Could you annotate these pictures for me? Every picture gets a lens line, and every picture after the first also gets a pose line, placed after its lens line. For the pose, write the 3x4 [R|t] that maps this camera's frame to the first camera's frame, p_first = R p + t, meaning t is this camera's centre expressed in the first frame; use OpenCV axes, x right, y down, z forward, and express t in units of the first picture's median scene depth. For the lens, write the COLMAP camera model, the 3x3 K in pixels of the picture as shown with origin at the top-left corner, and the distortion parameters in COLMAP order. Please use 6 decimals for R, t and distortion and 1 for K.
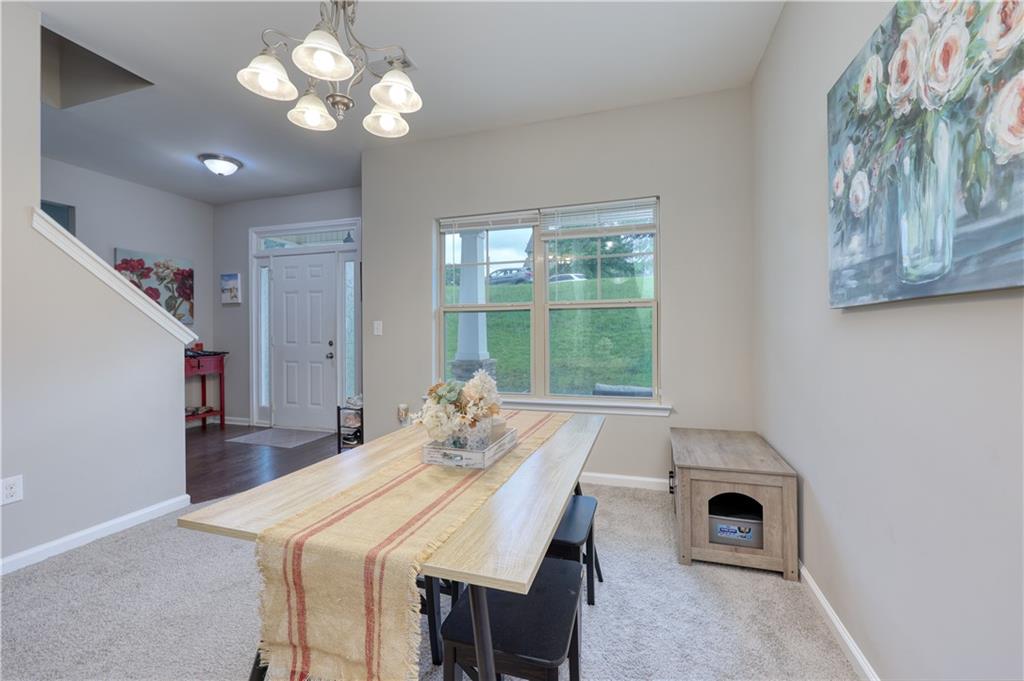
lens RADIAL K [[414.9, 0, 513.8], [0, 414.9, 334.7], [0, 0, 1]] dist [-0.001222, -0.000192]
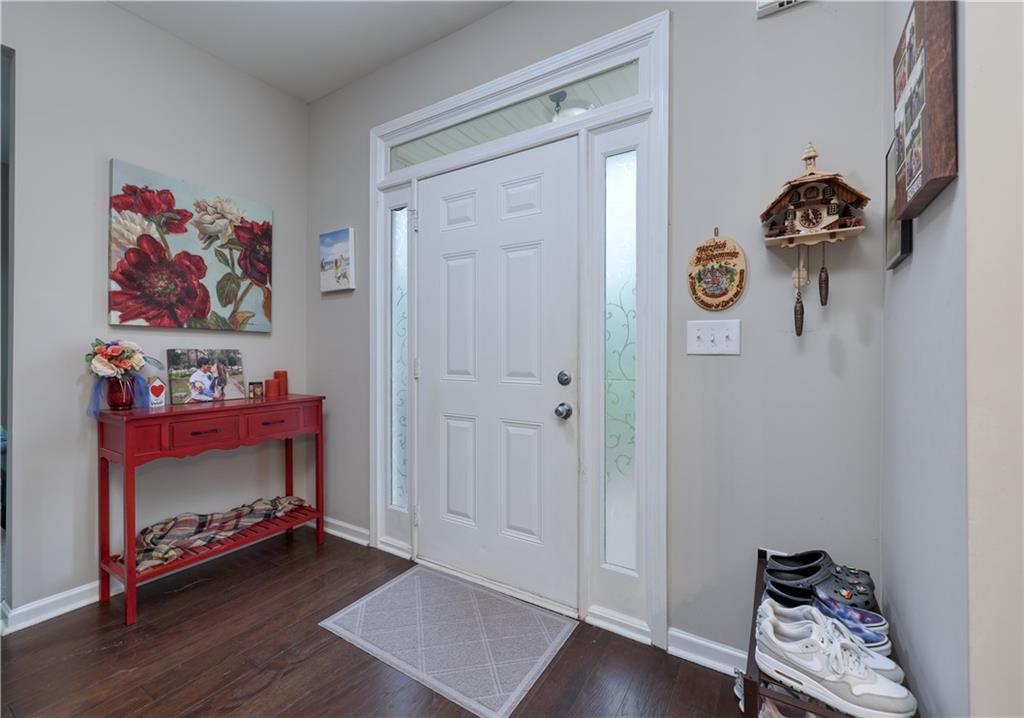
lens RADIAL K [[427.6, 0, 478.8], [0, 427.6, 357.2], [0, 0, 1]] dist [-0.001425, -0.000189]
pose [[0.958944, 0.007058, -0.283509, -0.393271], [-0.006013, 0.999972, 0.004558, -0.000404], [0.283533, -0.002666, 0.958959, 0.587371]]
